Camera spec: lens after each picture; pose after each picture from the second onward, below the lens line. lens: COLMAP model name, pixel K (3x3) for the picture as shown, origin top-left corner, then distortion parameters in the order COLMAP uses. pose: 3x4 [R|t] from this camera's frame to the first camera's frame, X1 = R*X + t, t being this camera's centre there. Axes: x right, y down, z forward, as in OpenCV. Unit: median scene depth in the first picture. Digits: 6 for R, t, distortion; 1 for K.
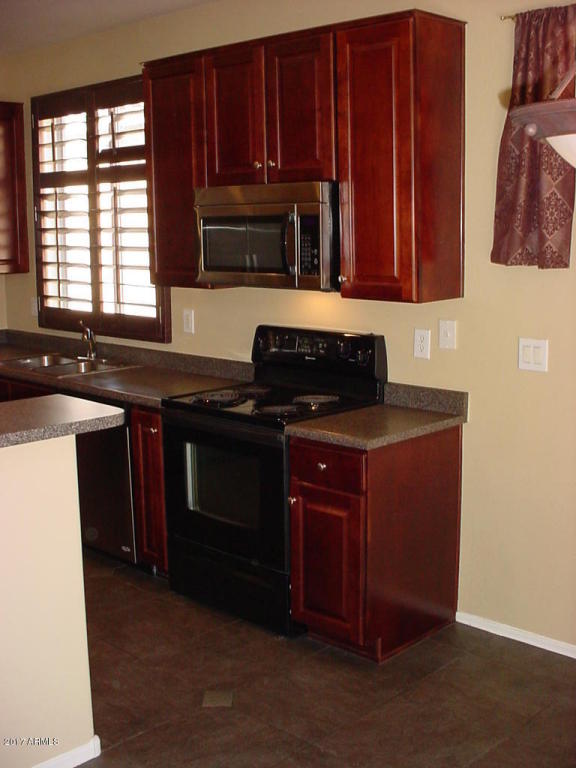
lens RADIAL K [[939.8, 0, 294.8], [0, 939.8, 386.5], [0, 0, 1]] dist [-0.144258, 0.000000]
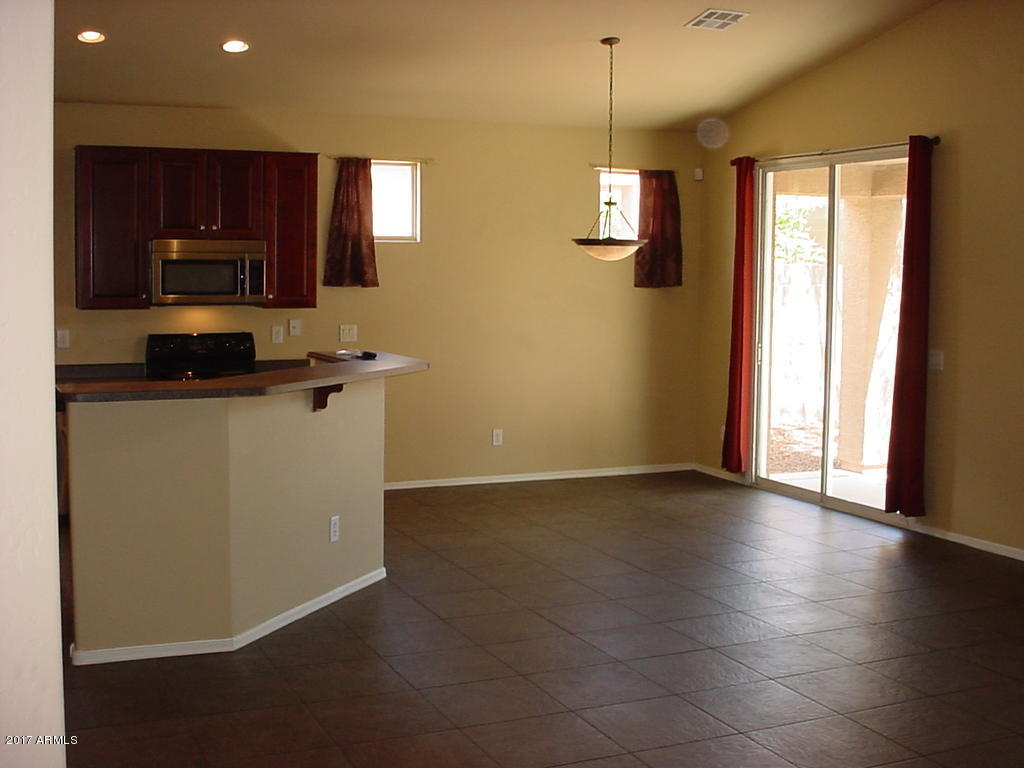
lens RADIAL K [[1253.0, 0, 520.3], [0, 1253.0, 352.1], [0, 0, 1]] dist [-0.144258, 0.000000]
pose [[0.367478, -0.053222, 0.928508, -1.859271], [0.148966, 0.988840, -0.002276, 0.057860], [-0.918025, 0.139152, 0.371305, -0.248226]]
